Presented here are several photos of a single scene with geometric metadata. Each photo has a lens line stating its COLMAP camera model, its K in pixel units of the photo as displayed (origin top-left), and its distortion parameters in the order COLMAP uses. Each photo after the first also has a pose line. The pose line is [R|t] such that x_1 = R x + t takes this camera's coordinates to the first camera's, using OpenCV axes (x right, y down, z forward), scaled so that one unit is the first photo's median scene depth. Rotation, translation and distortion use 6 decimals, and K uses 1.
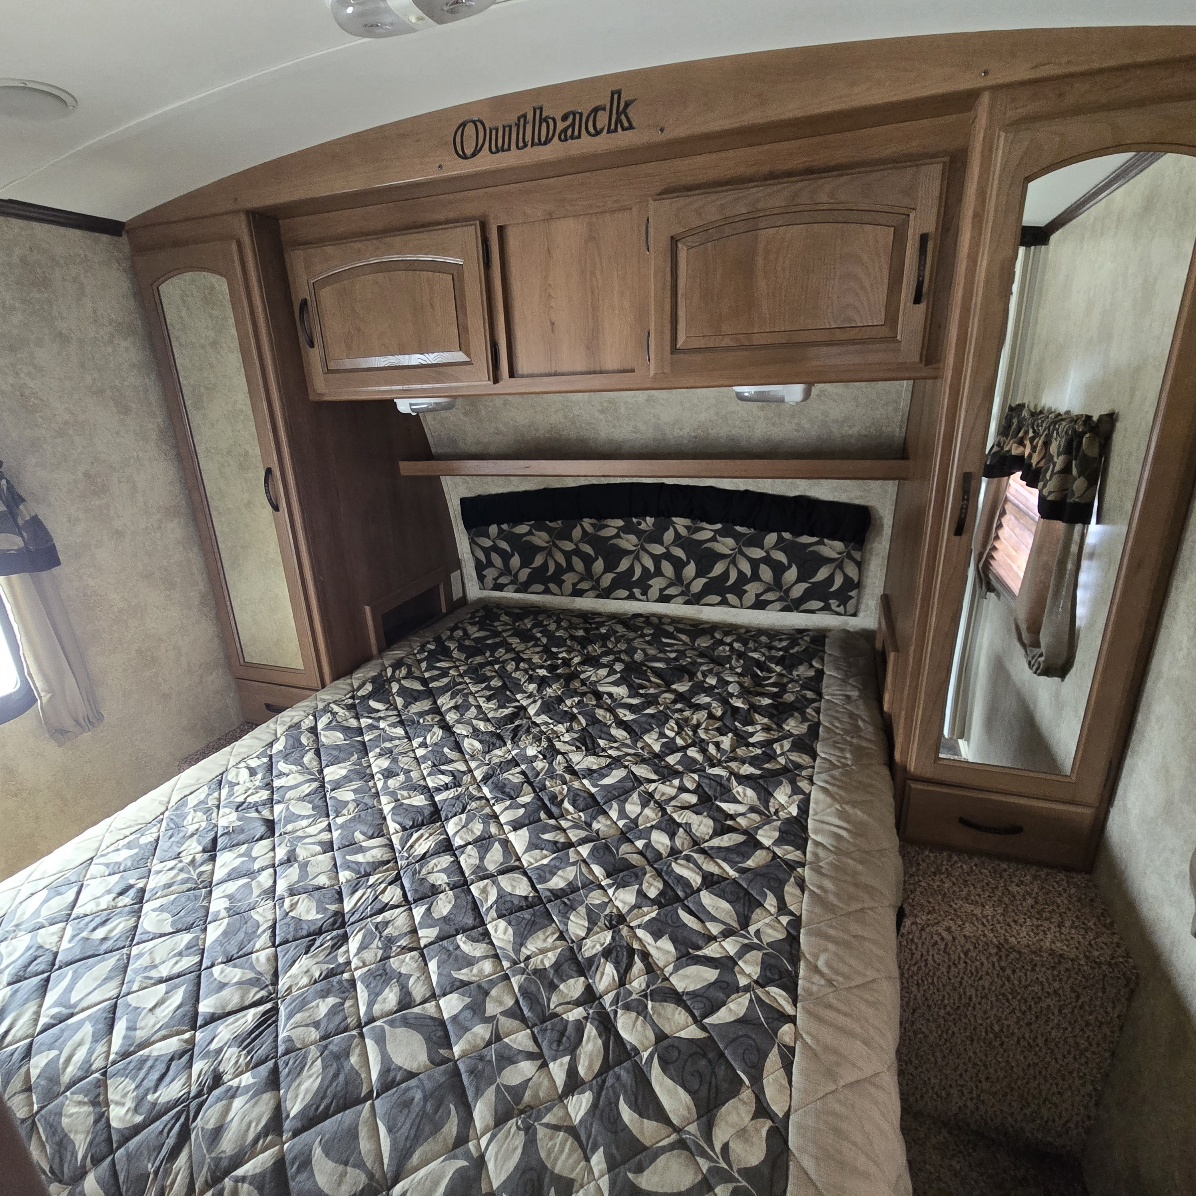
lens RADIAL K [[655.8, 0, 584.6], [0, 655.8, 611.7], [0, 0, 1]] dist [-0.001837, 0.001557]
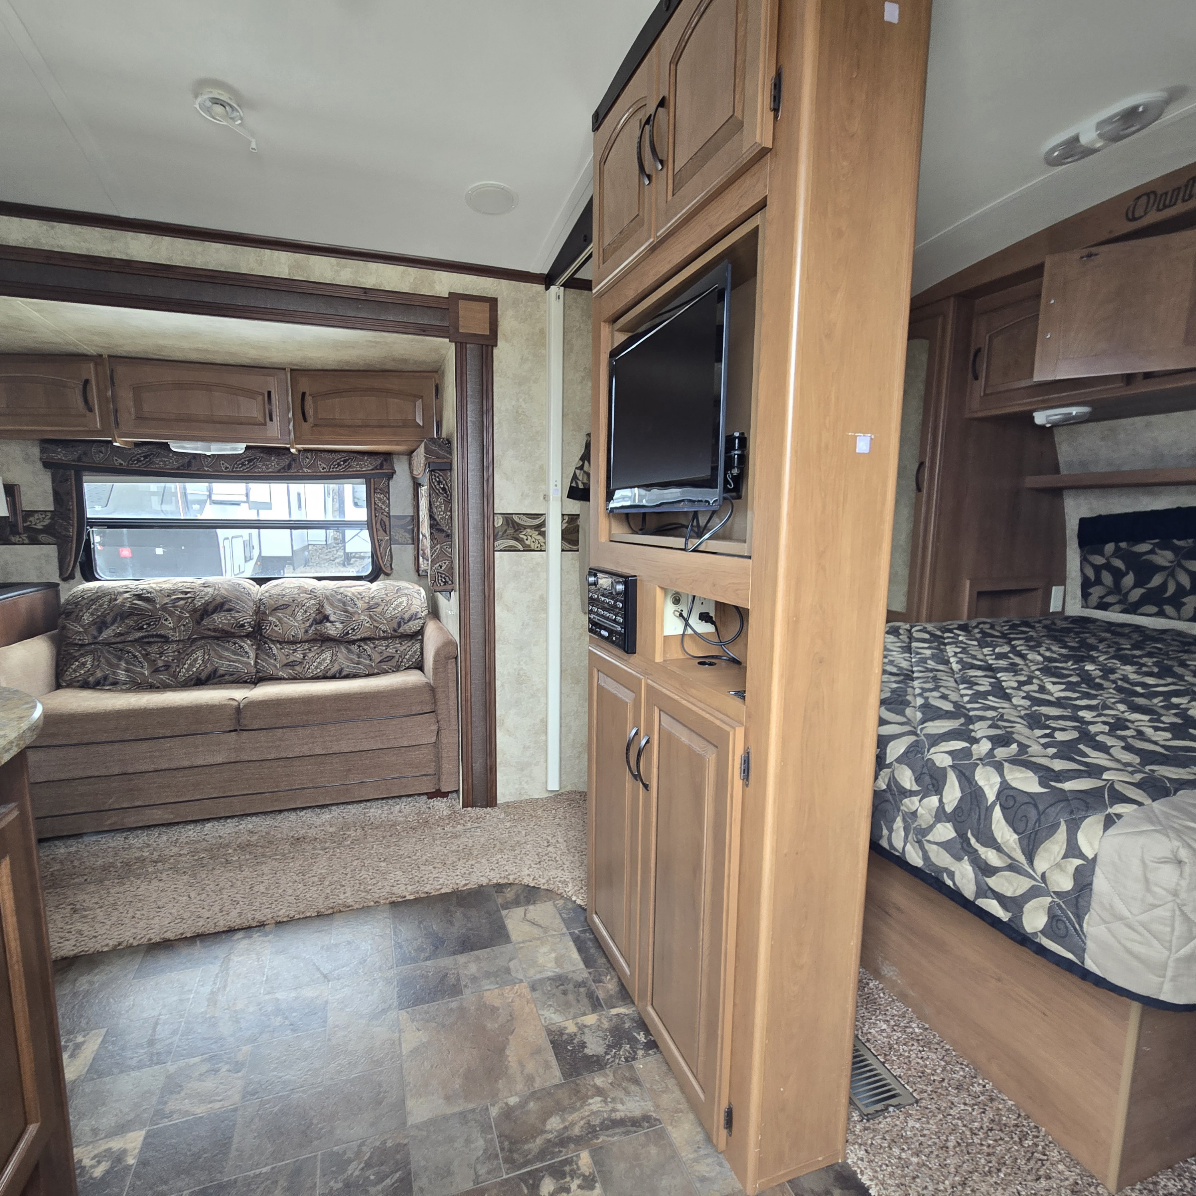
lens RADIAL K [[655.8, 0, 590.4], [0, 655.8, 610.0], [0, 0, 1]] dist [-0.001837, 0.001557]
pose [[0.644823, 0.158549, -0.747707, 0.209414], [-0.294169, 0.954375, -0.051319, 0.439646], [0.705456, 0.253044, 0.662043, -0.458897]]
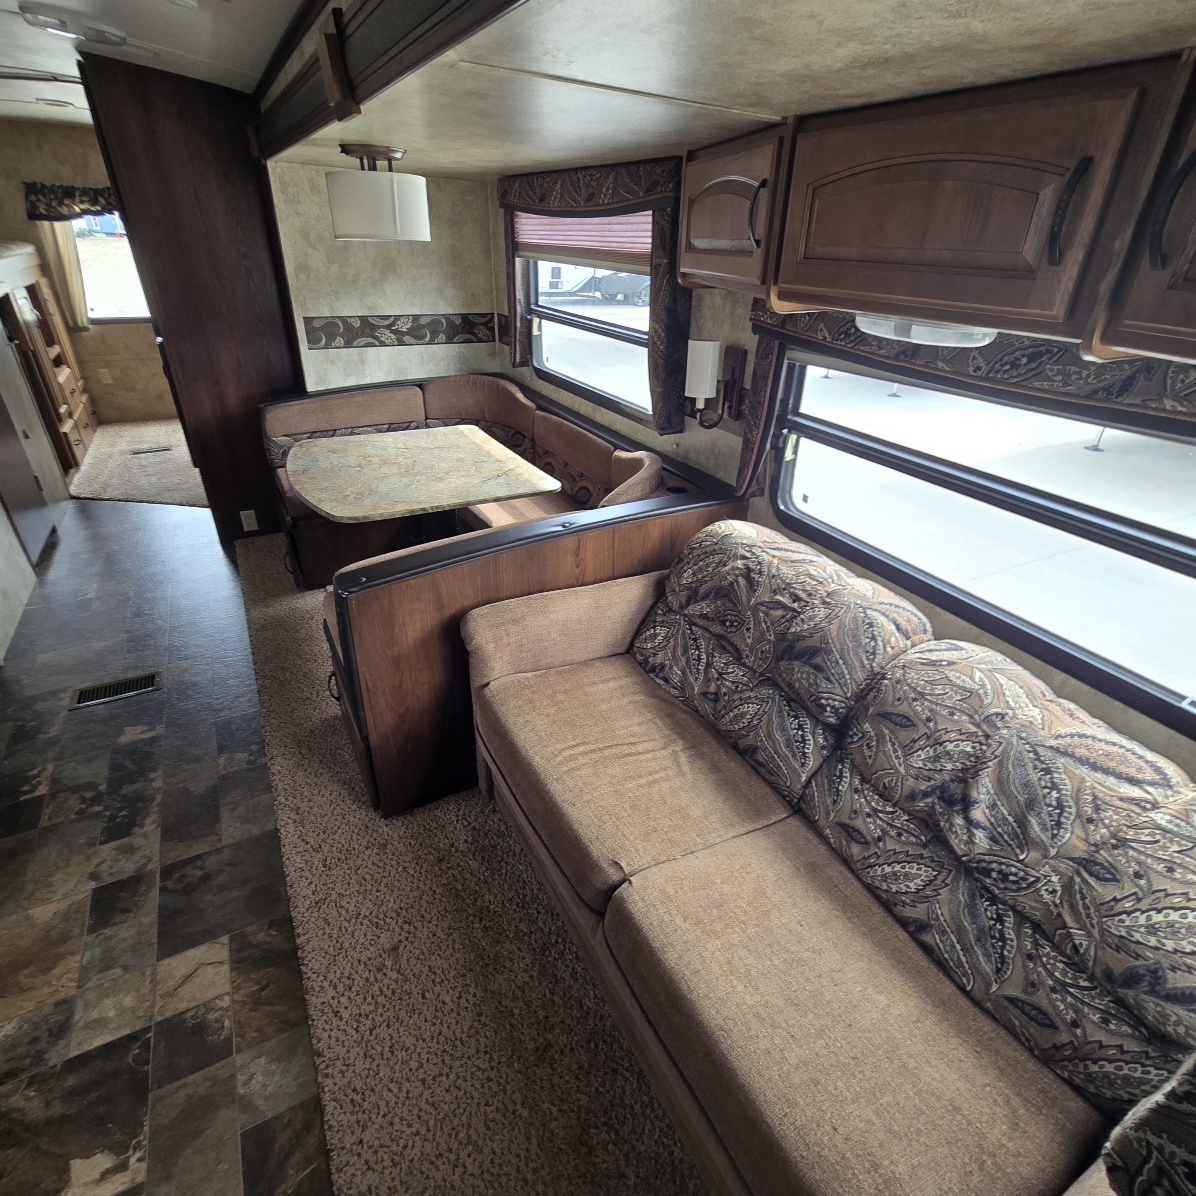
lens RADIAL K [[655.8, 0, 594.2], [0, 655.8, 608.6], [0, 0, 1]] dist [-0.001837, 0.001557]
pose [[-0.655875, 0.396715, -0.642218, -0.942174], [-0.256228, 0.683258, 0.683744, 0.049821], [0.710052, 0.613005, -0.346482, 0.049624]]
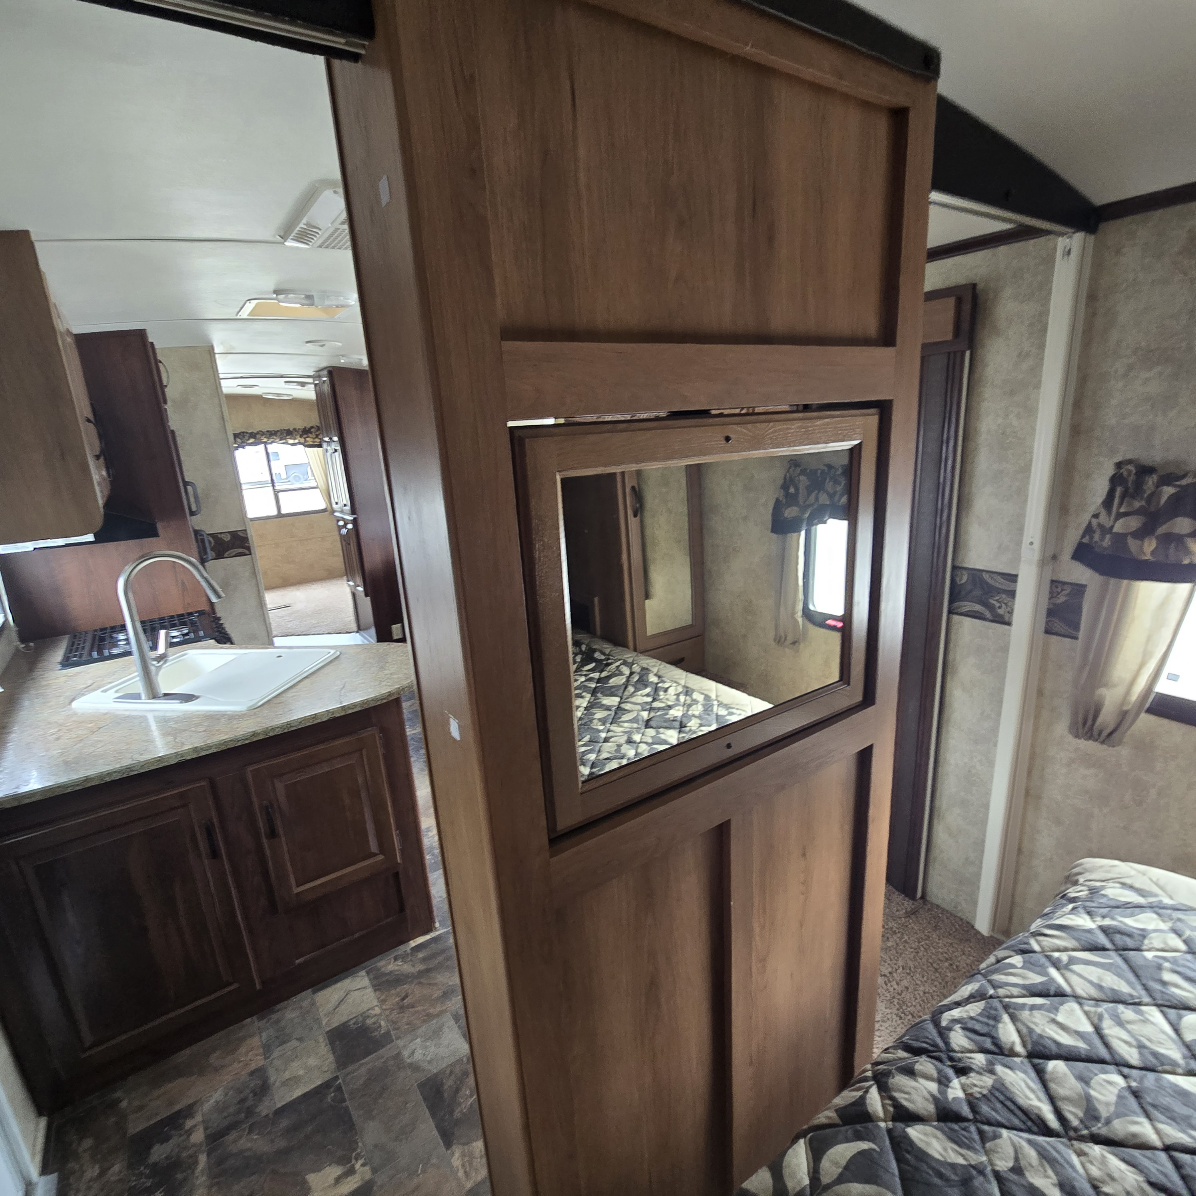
lens RADIAL K [[655.8, 0, 596.6], [0, 655.8, 611.0], [0, 0, 1]] dist [-0.001837, 0.001557]
pose [[-0.562212, 0.299935, -0.770686, 0.186299], [-0.202817, 0.853446, 0.480098, -0.156619], [0.801737, 0.426225, -0.418986, 0.348002]]
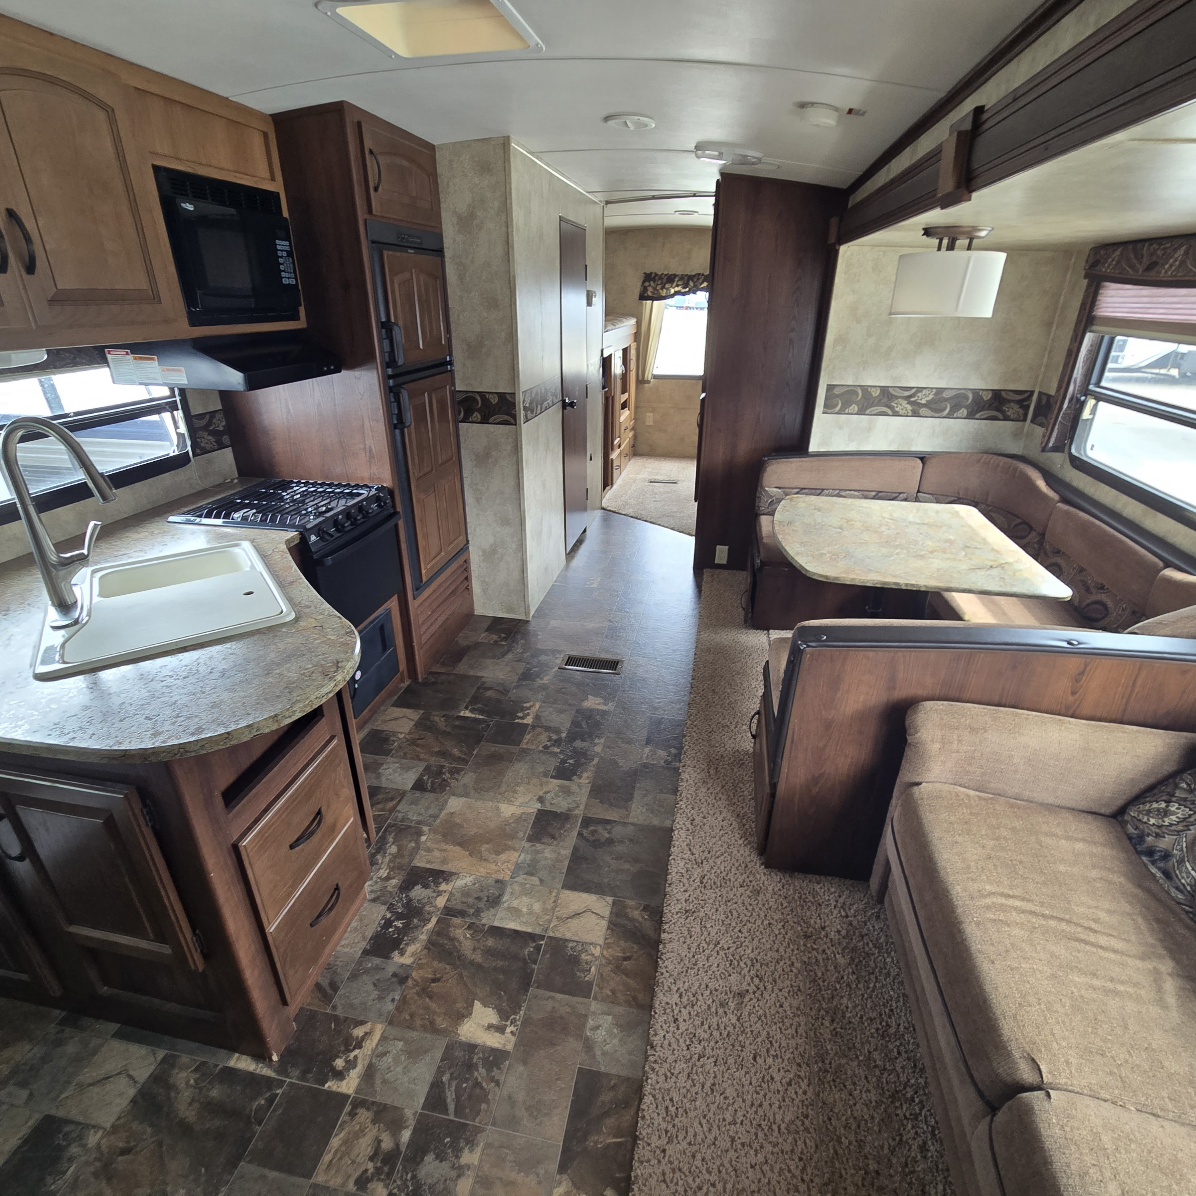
lens RADIAL K [[655.8, 0, 591.6], [0, 655.8, 610.8], [0, 0, 1]] dist [-0.001837, 0.001557]
pose [[-0.985573, 0.105295, -0.132511, -0.882348], [-0.022042, 0.696403, 0.717312, 0.037657], [0.167811, 0.709884, -0.684035, 0.036697]]
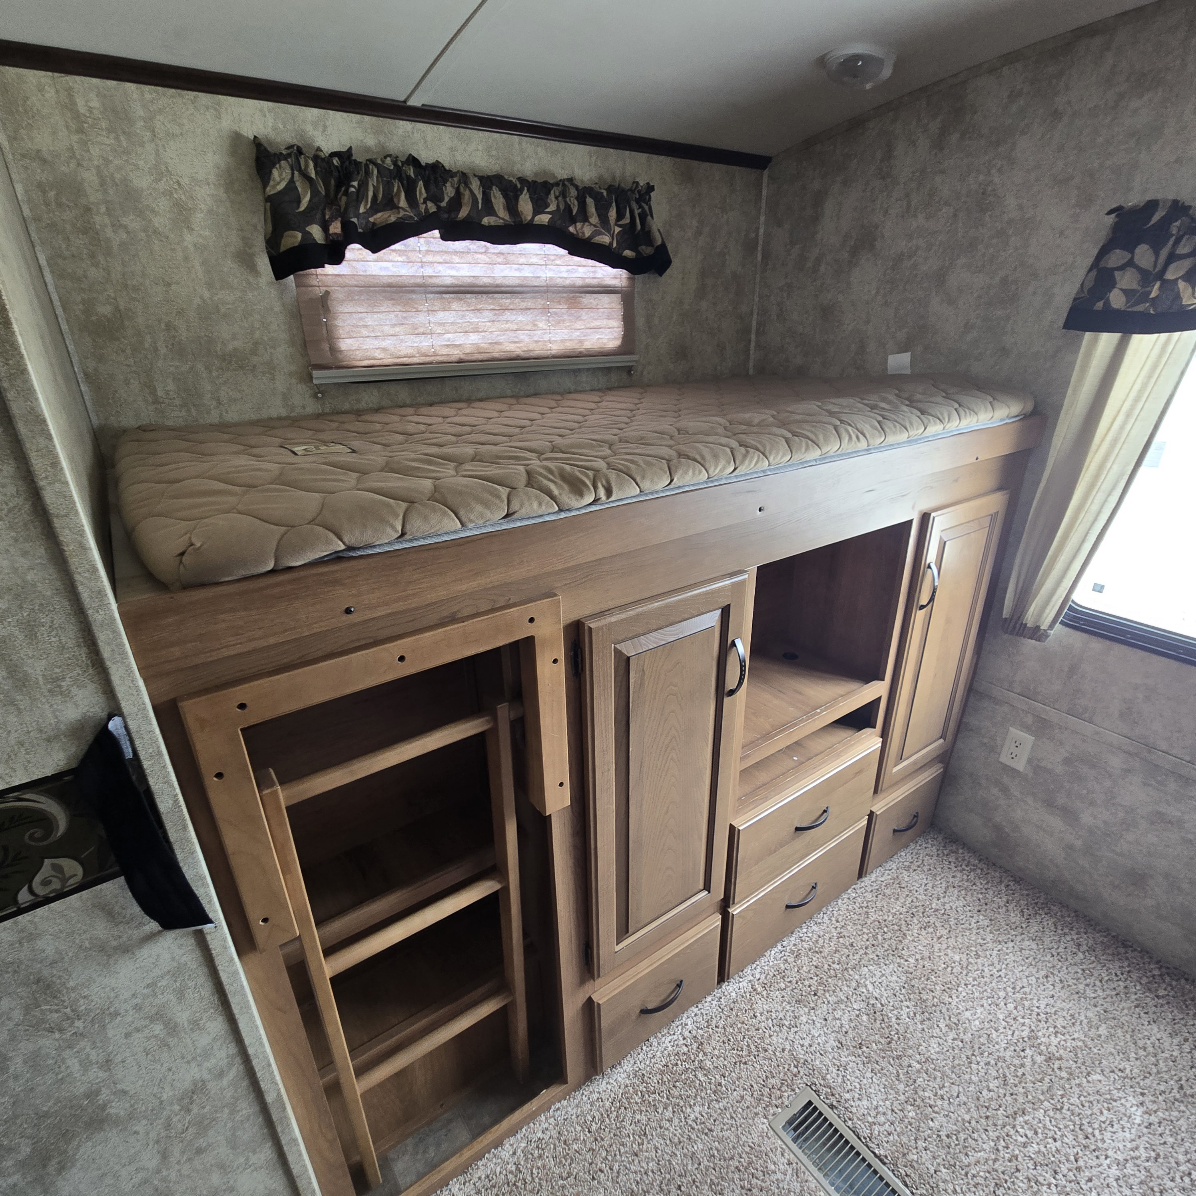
lens RADIAL K [[655.8, 0, 586.9], [0, 655.8, 613.3], [0, 0, 1]] dist [-0.001837, 0.001557]
pose [[-0.821992, -0.179019, 0.540631, -1.914103], [0.247013, 0.743292, 0.621692, 1.110970], [-0.513141, 0.644569, -0.566760, -2.803984]]
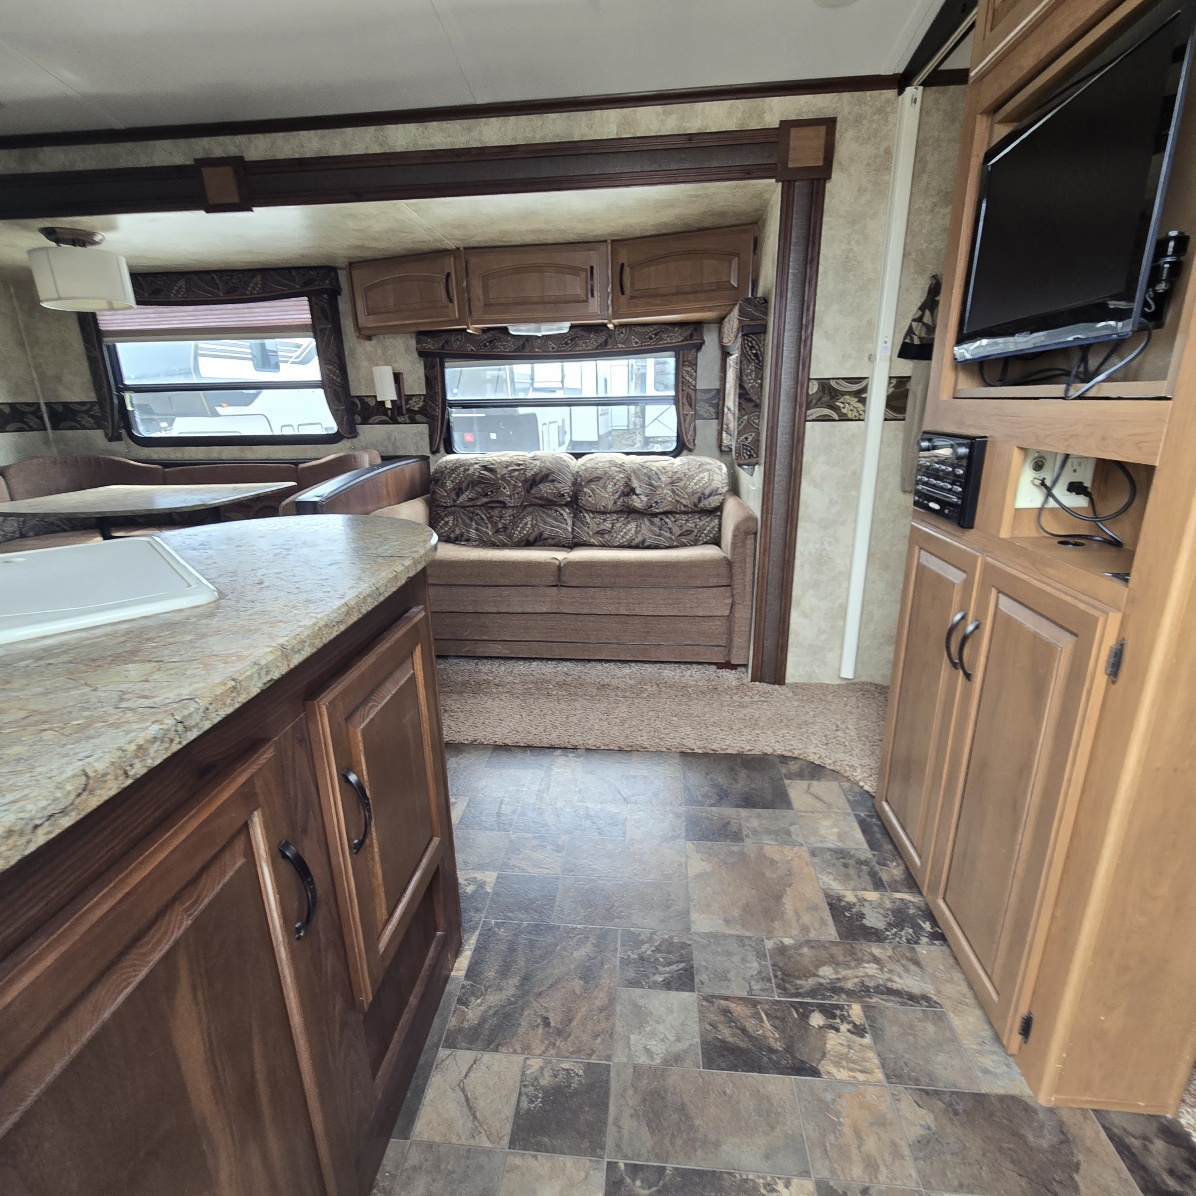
lens RADIAL K [[655.8, 0, 586.7], [0, 655.8, 610.5], [0, 0, 1]] dist [-0.001837, 0.001557]
pose [[0.260910, 0.330596, -0.906991, 0.209348], [-0.317531, 0.916644, 0.242771, 0.479529], [0.911647, 0.224656, 0.344136, -0.474383]]
